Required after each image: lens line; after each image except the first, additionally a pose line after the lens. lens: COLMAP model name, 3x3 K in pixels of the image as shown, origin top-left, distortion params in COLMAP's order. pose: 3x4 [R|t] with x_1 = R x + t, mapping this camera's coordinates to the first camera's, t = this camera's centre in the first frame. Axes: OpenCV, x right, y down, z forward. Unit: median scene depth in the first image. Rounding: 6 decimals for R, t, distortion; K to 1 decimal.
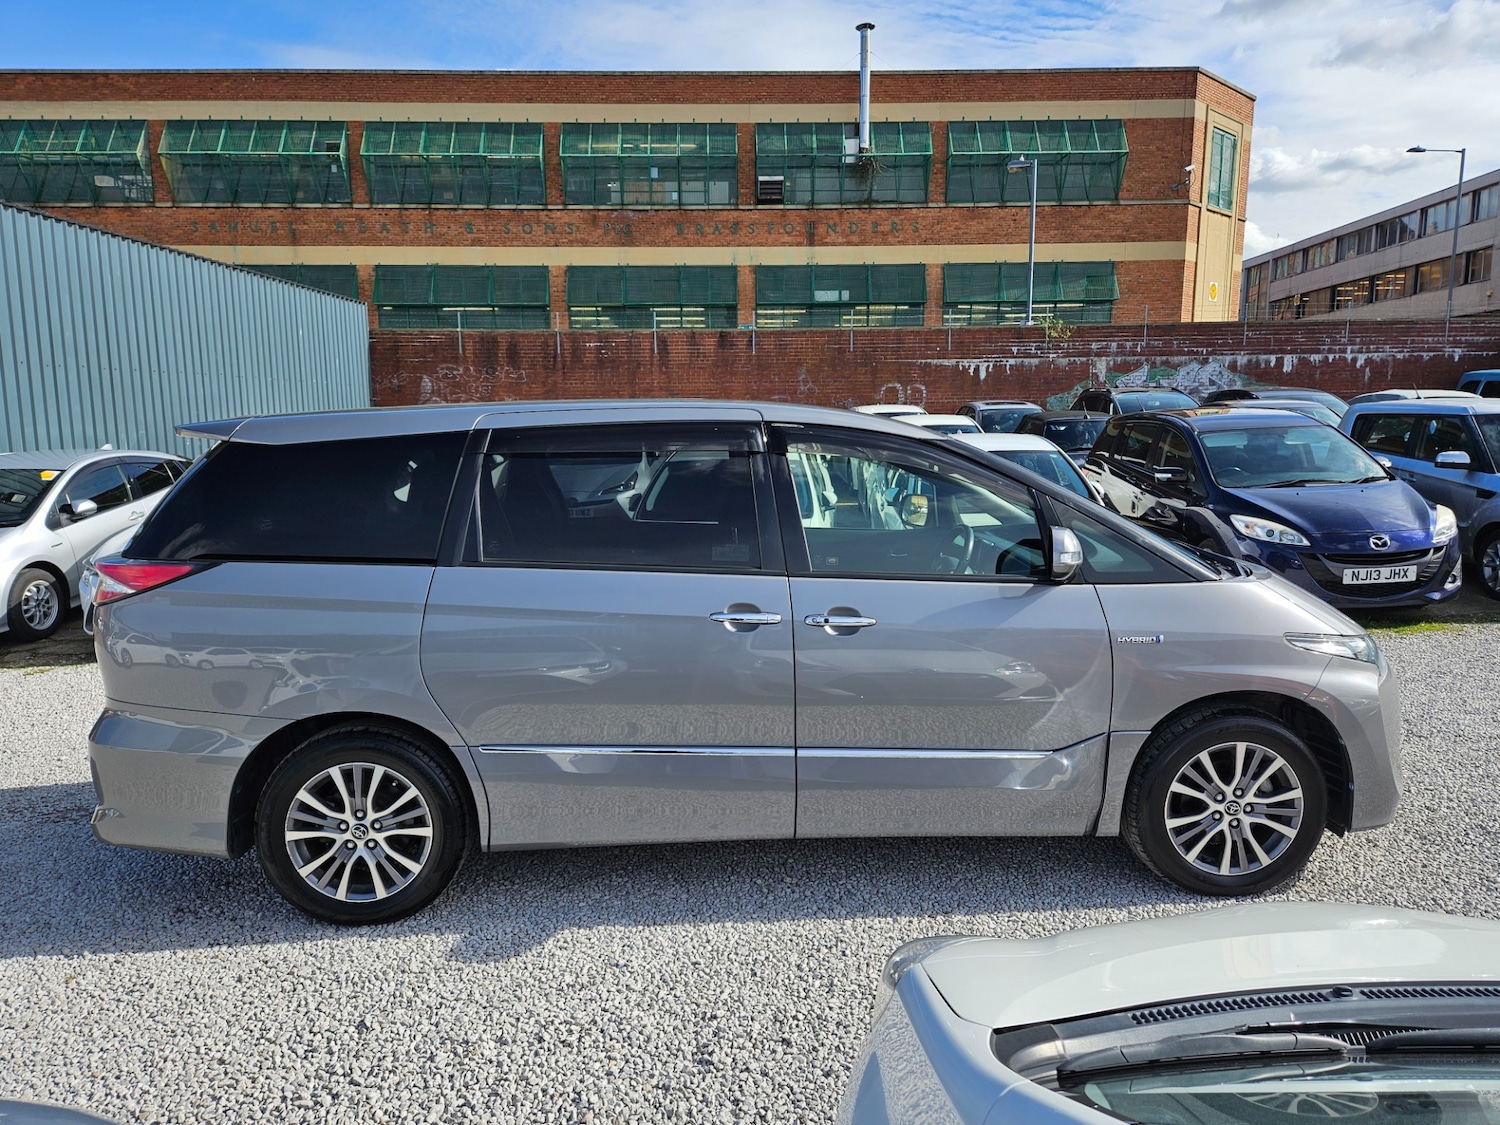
lens RADIAL K [[1021.8, 0, 746.2], [0, 1021.8, 561.2], [0, 0, 1]] dist [0.071571, -0.053846]
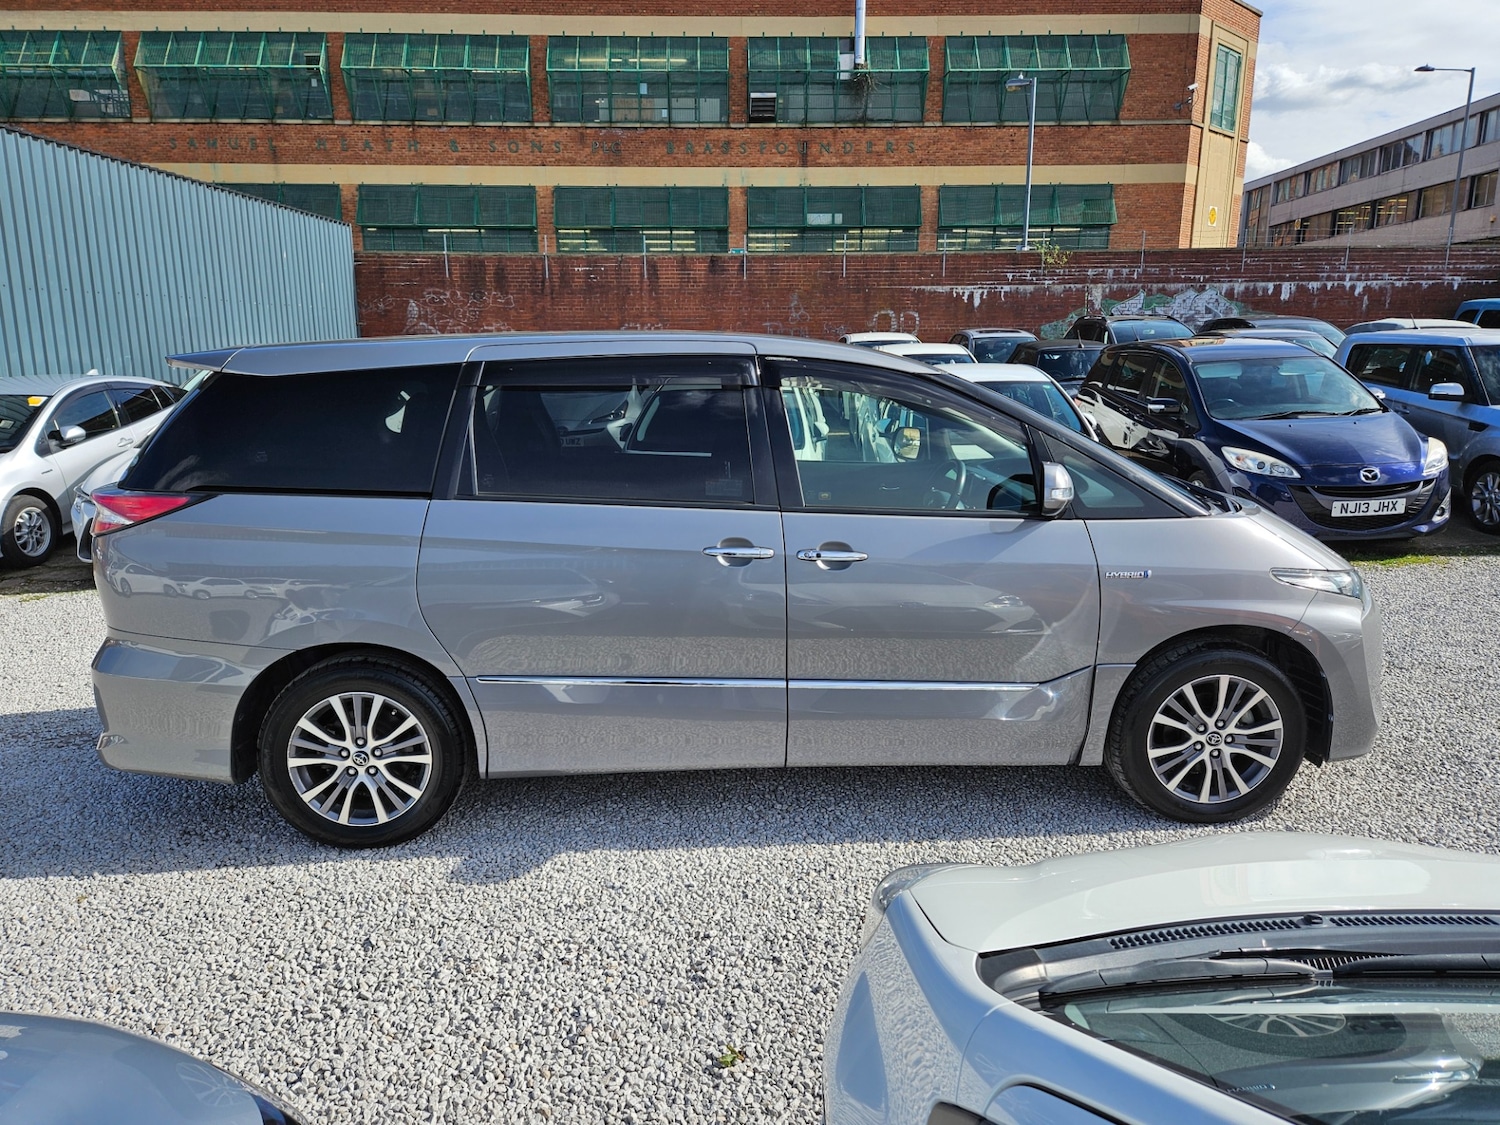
lens RADIAL K [[1021.8, 0, 737.9], [0, 1021.8, 551.4], [0, 0, 1]] dist [0.071571, -0.053846]
pose [[0.999989, 0.004234, 0.002117, -0.002129], [-0.004354, 0.998161, 0.060462, -0.003880], [-0.001857, -0.060471, 0.998168, -0.004575]]
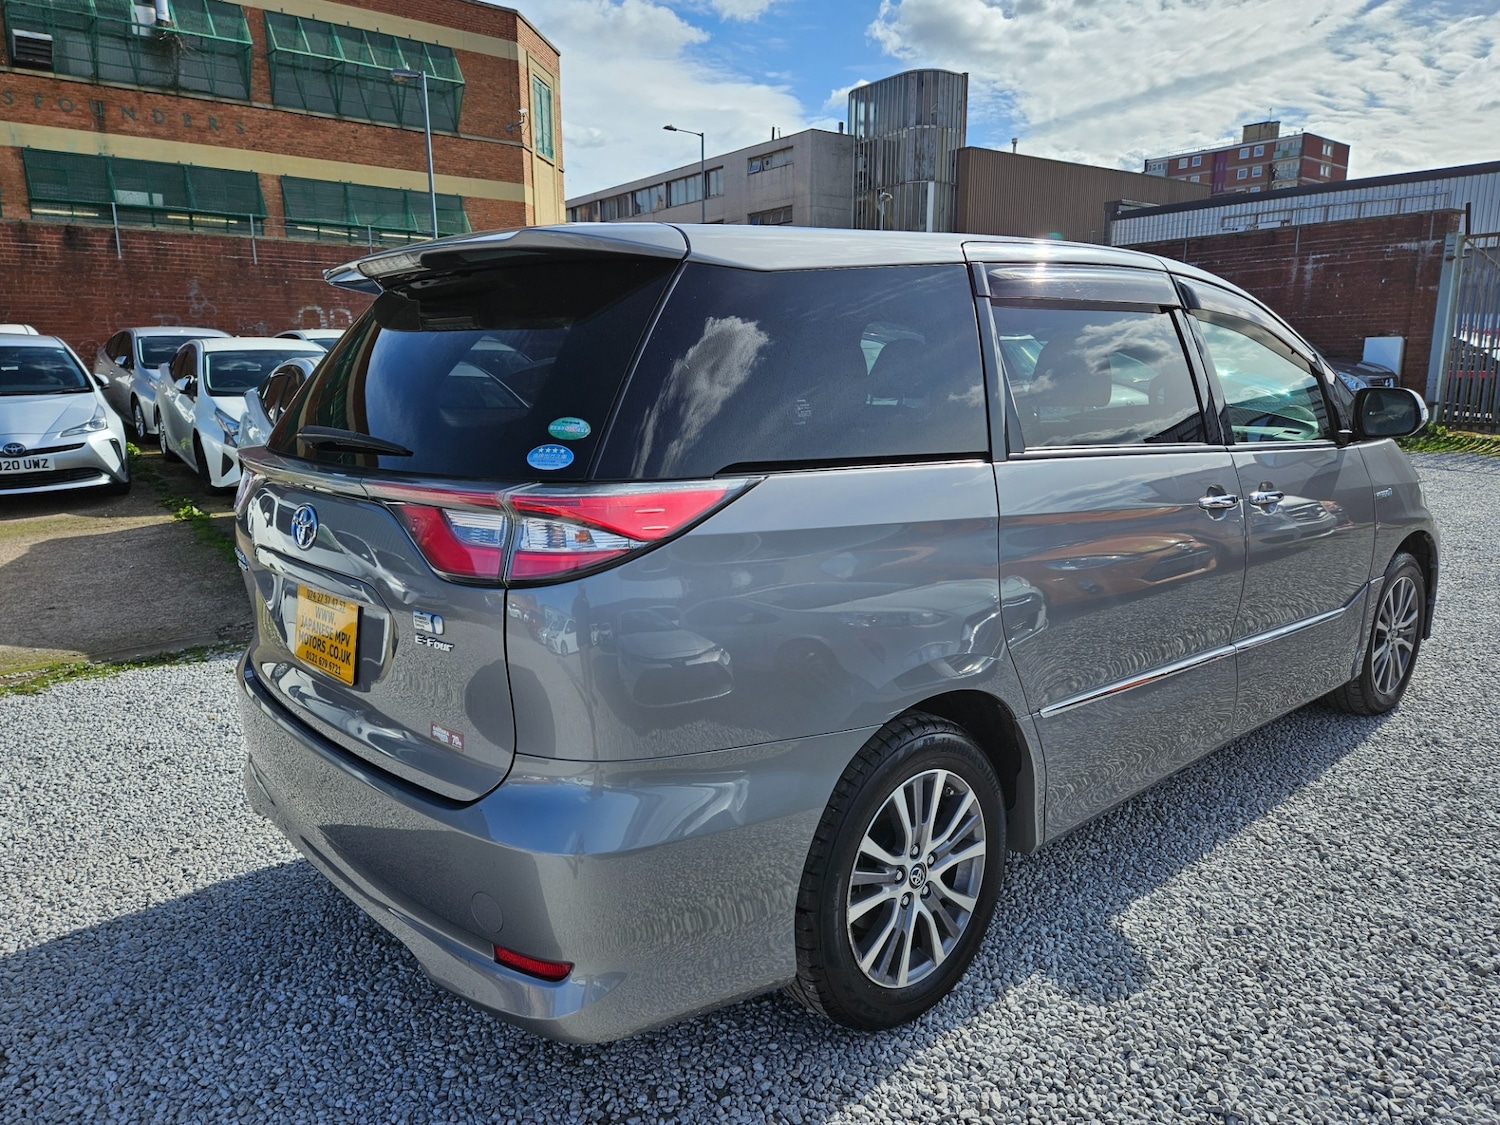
lens RADIAL K [[1029.7, 0, 761.8], [0, 1029.7, 554.1], [0, 0, 1]] dist [0.066558, -0.048662]
pose [[0.789167, -0.108690, 0.604484, -0.493892], [0.081224, 0.994041, 0.072694, 0.002969], [-0.608783, -0.008269, 0.793293, 0.326737]]
